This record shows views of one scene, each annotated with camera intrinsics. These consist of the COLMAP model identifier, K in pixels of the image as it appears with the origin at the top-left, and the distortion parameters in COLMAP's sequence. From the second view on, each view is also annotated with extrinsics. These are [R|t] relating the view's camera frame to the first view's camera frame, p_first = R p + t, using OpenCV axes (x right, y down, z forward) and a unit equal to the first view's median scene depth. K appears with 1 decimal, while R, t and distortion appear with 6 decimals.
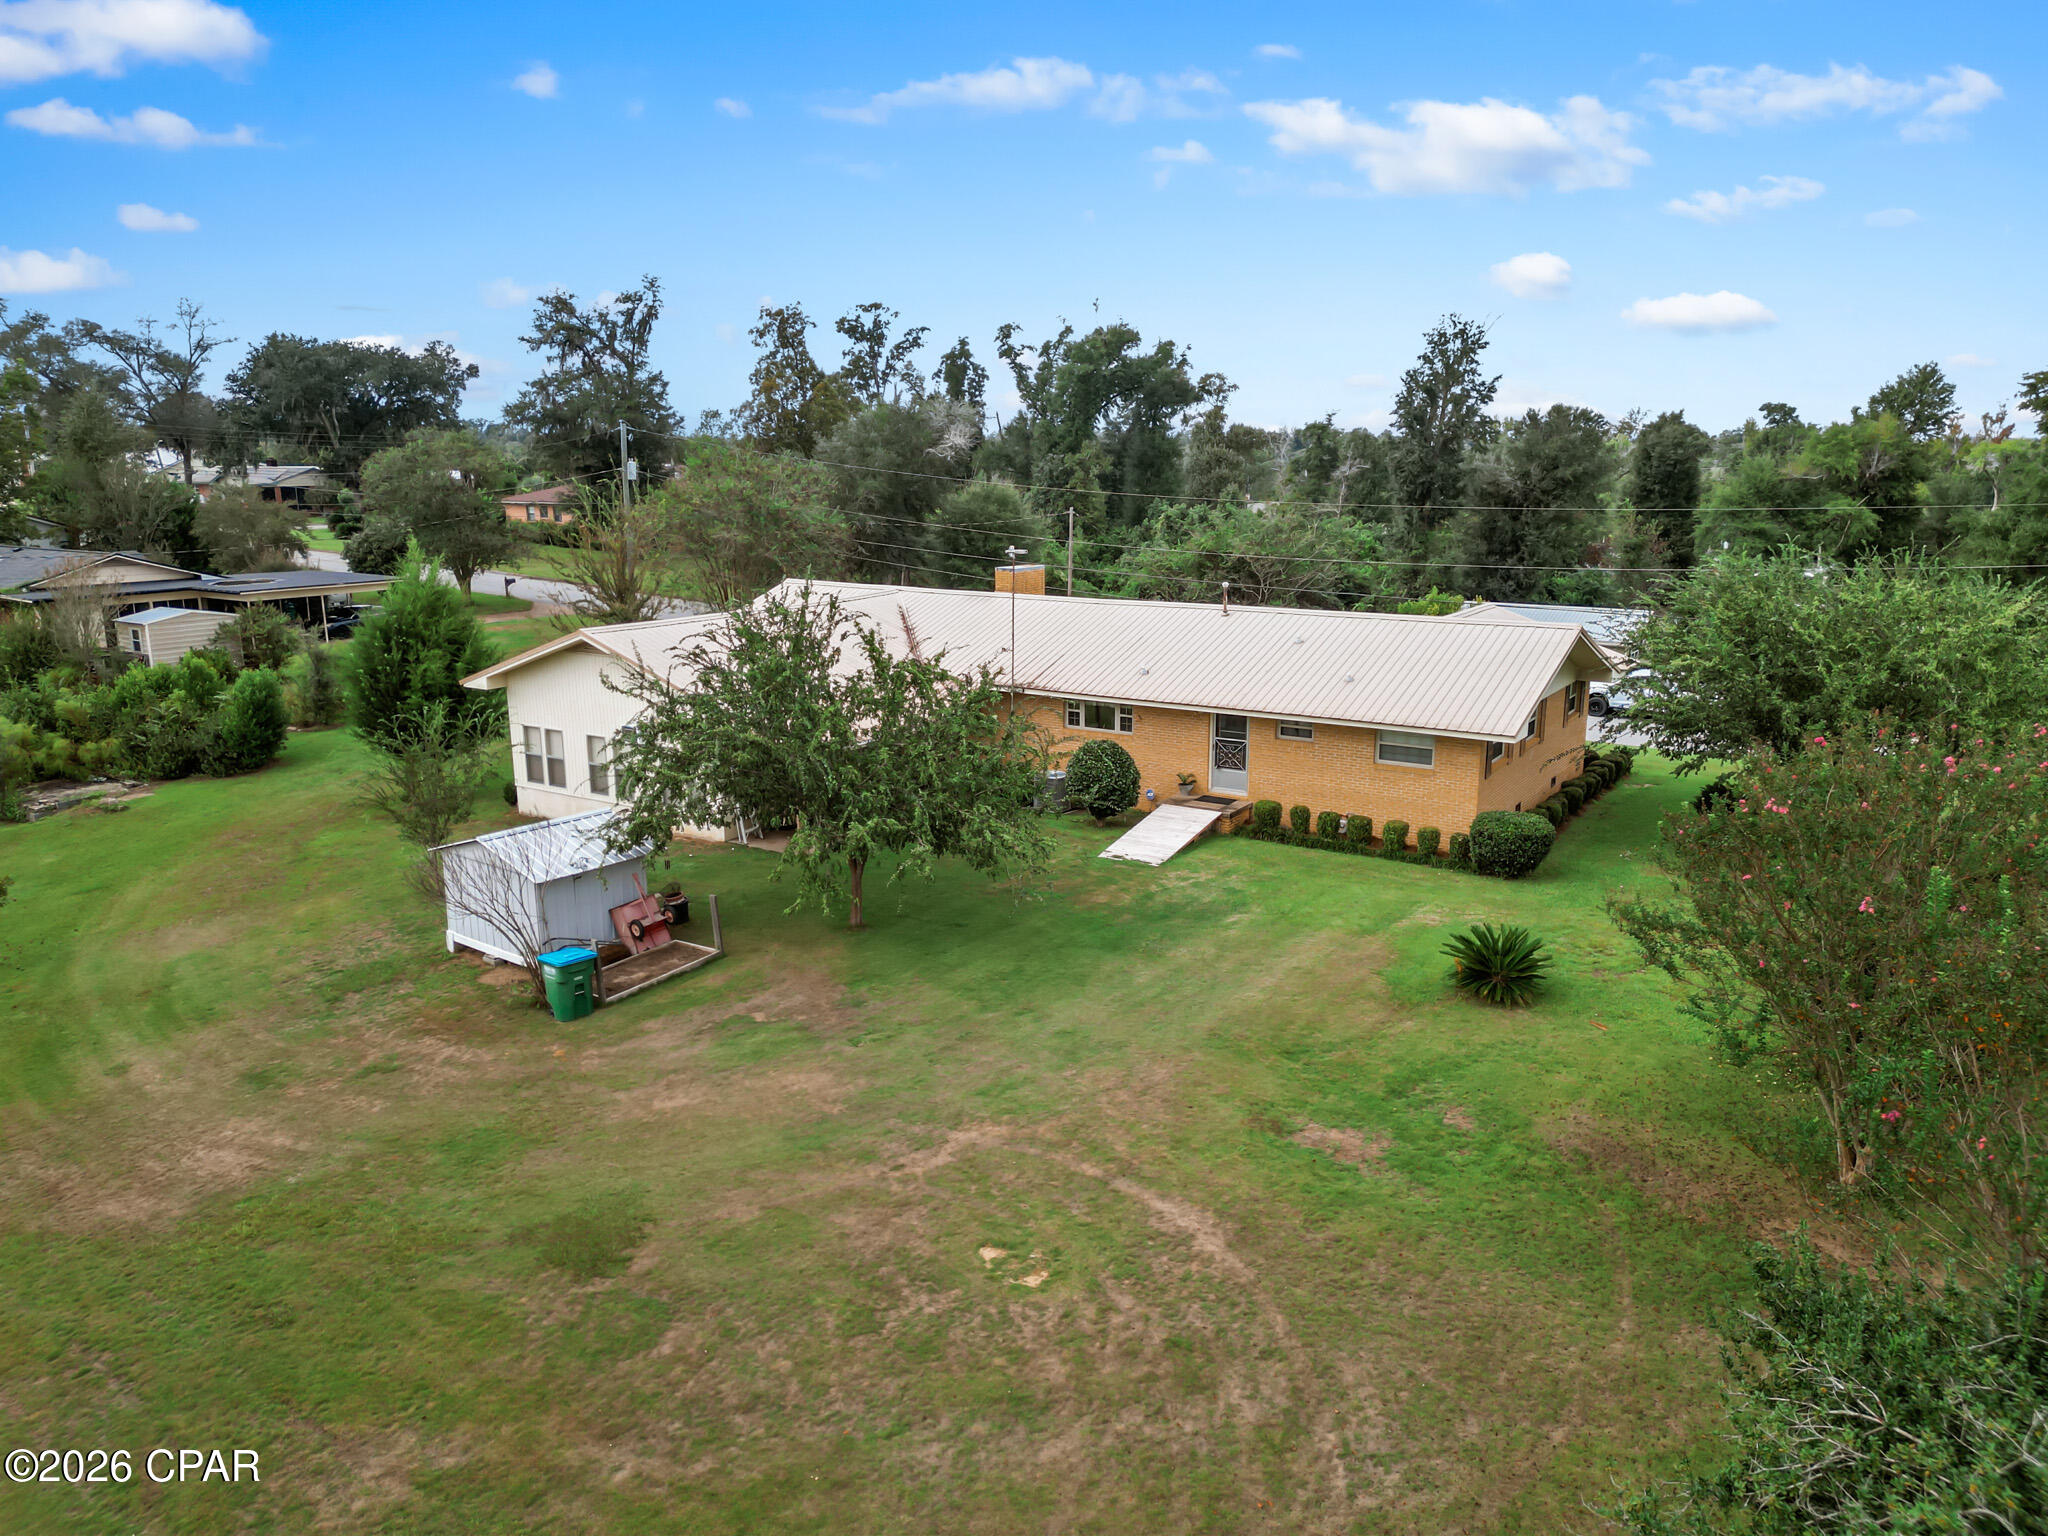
lens RADIAL K [[1468.8, 0, 1011.1], [0, 1468.8, 768.3], [0, 0, 1]] dist [0.115438, -0.117397]
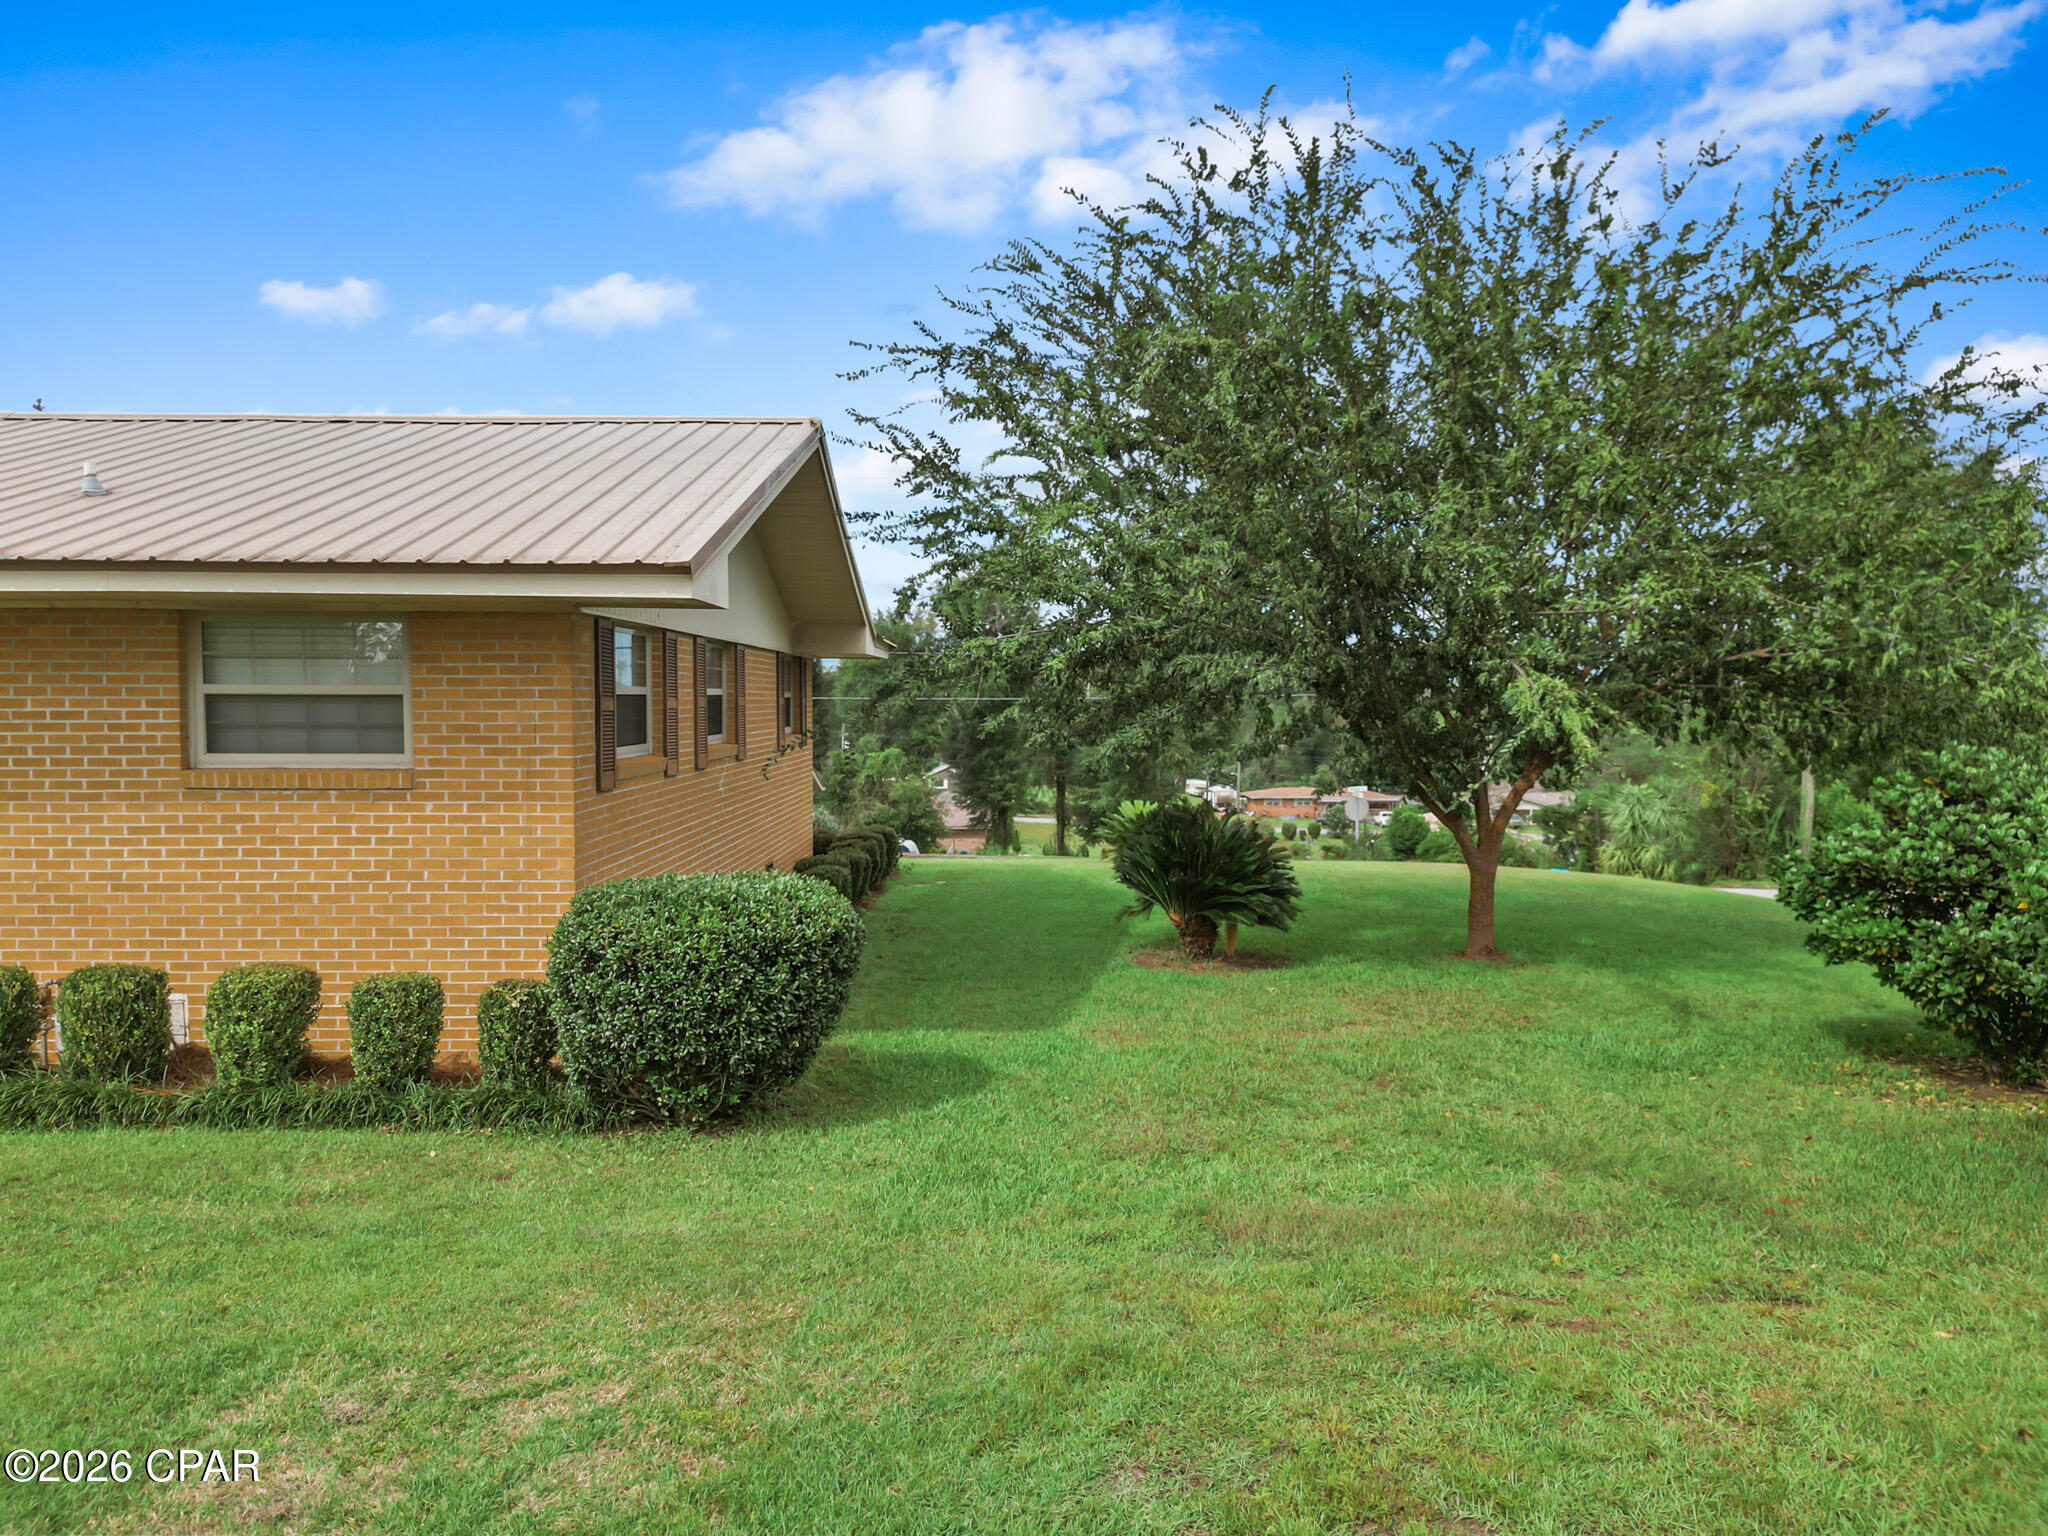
lens RADIAL K [[1504.7, 0, 1062.2], [0, 1504.7, 712.6], [0, 0, 1]] dist [0.029345, -0.002039]
pose [[0.826433, -0.003168, 0.563026, 0.221640], [0.113178, 0.980508, -0.160611, 0.048980], [-0.551543, 0.196456, 0.810682, 0.688425]]
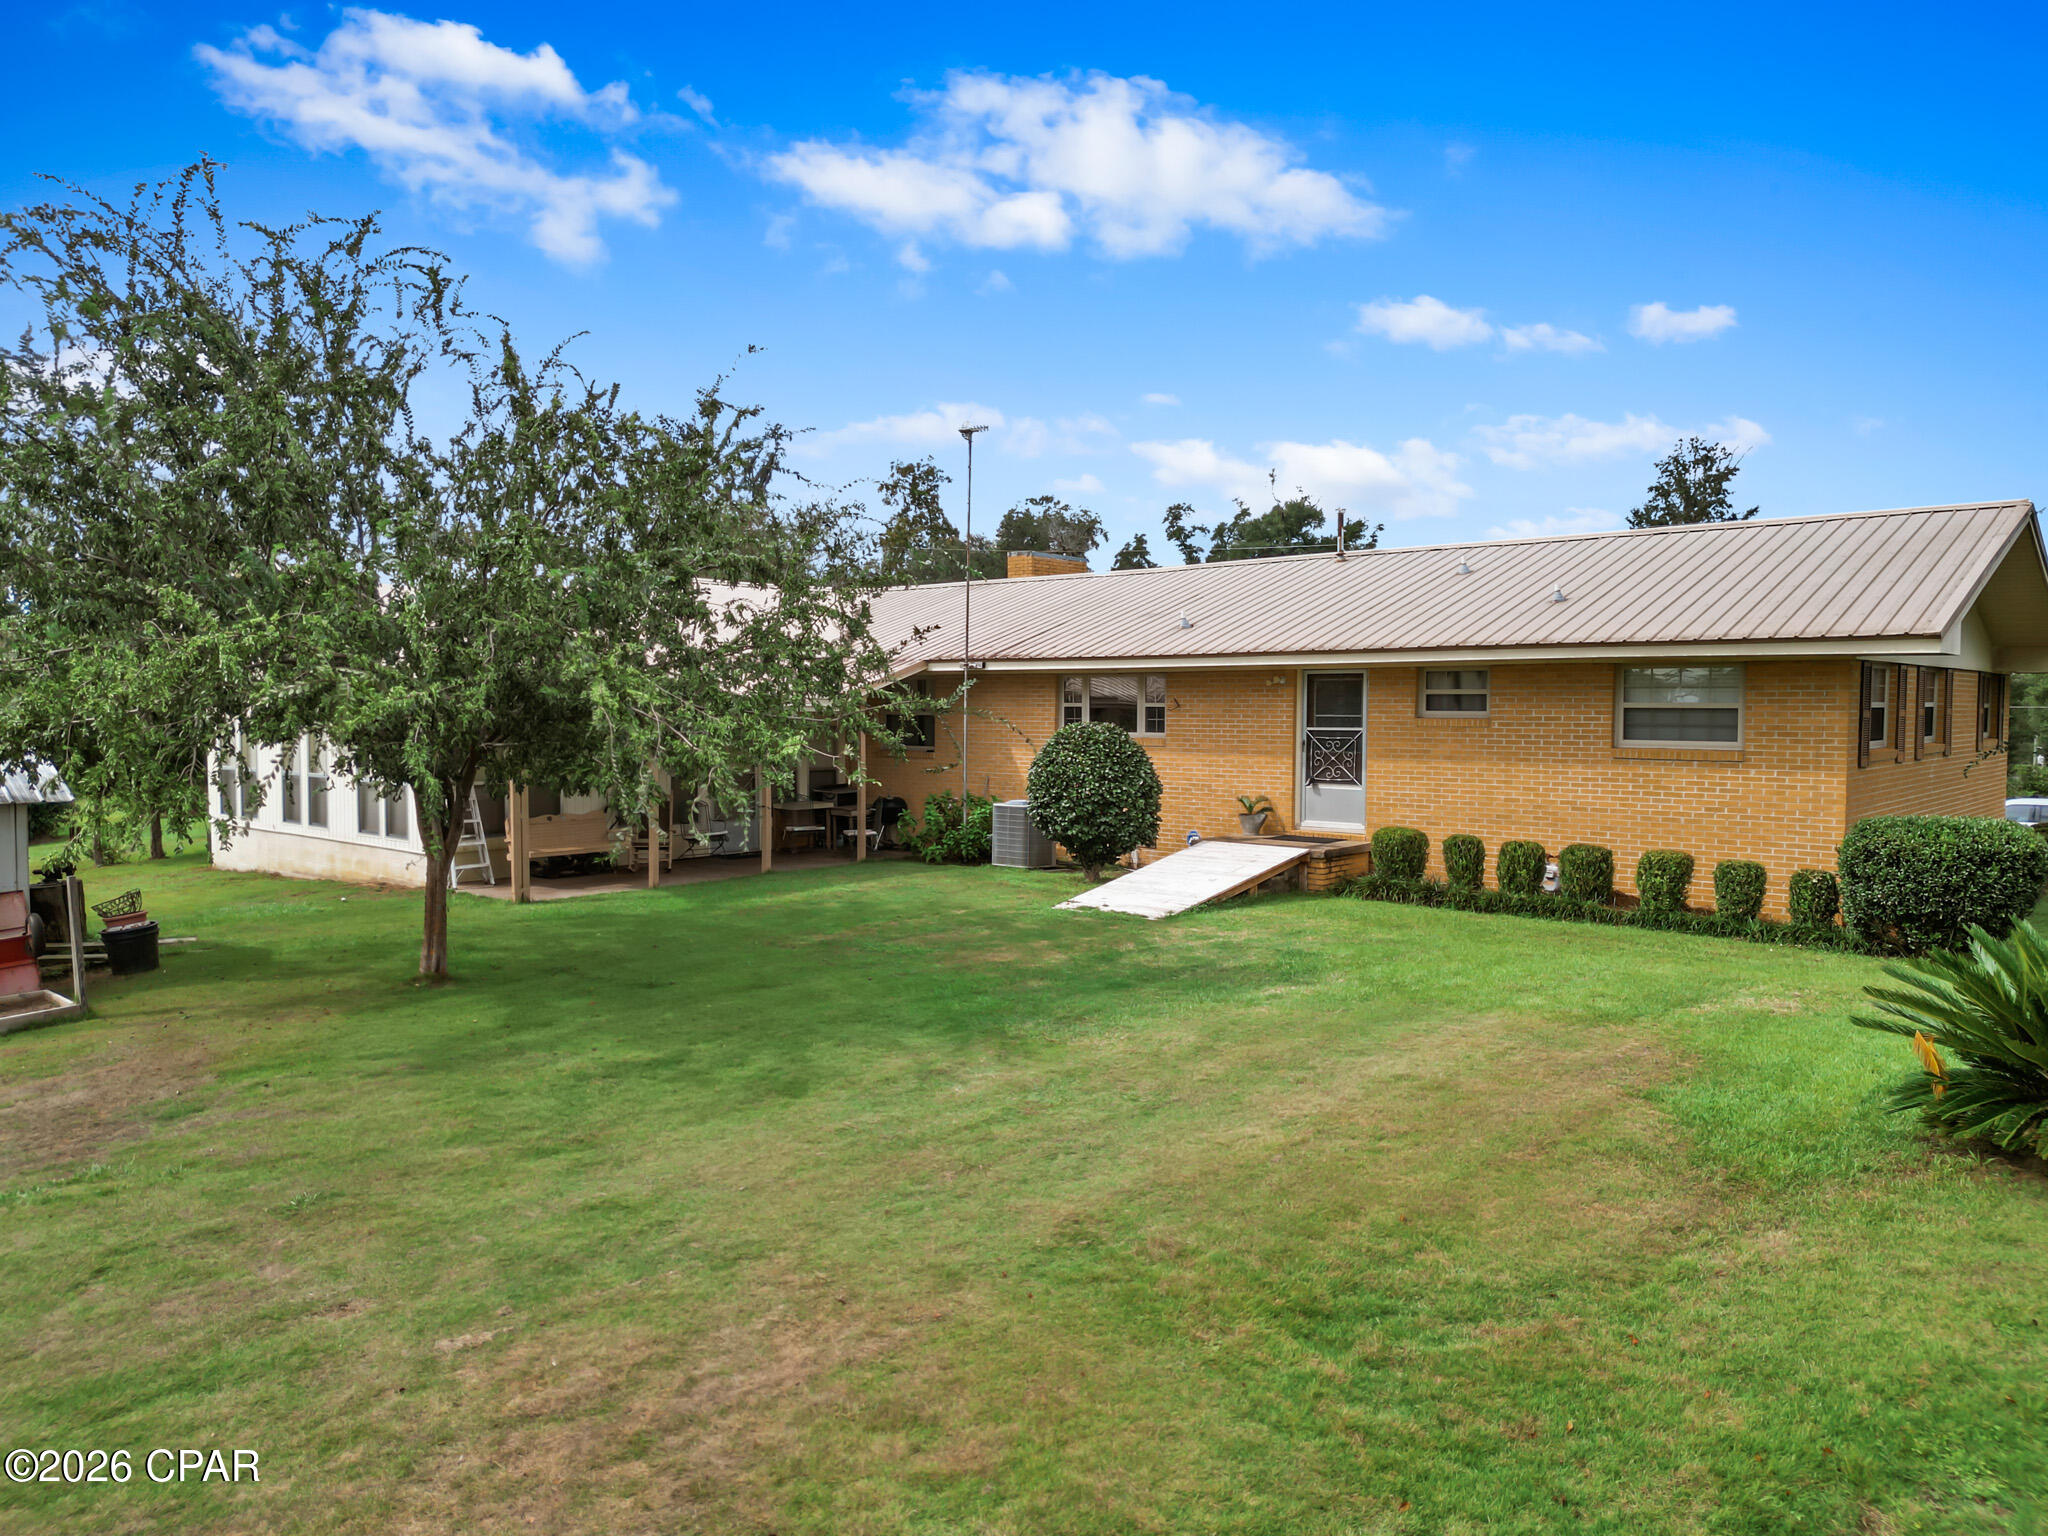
lens RADIAL K [[1491.0, 0, 983.9], [0, 1491.0, 777.9], [0, 0, 1]] dist [0.084451, -0.082508]
pose [[0.988557, 0.012135, -0.150361, 0.111218], [-0.035211, 0.987787, -0.151777, 0.092610], [0.146683, 0.155334, 0.976911, 0.469200]]
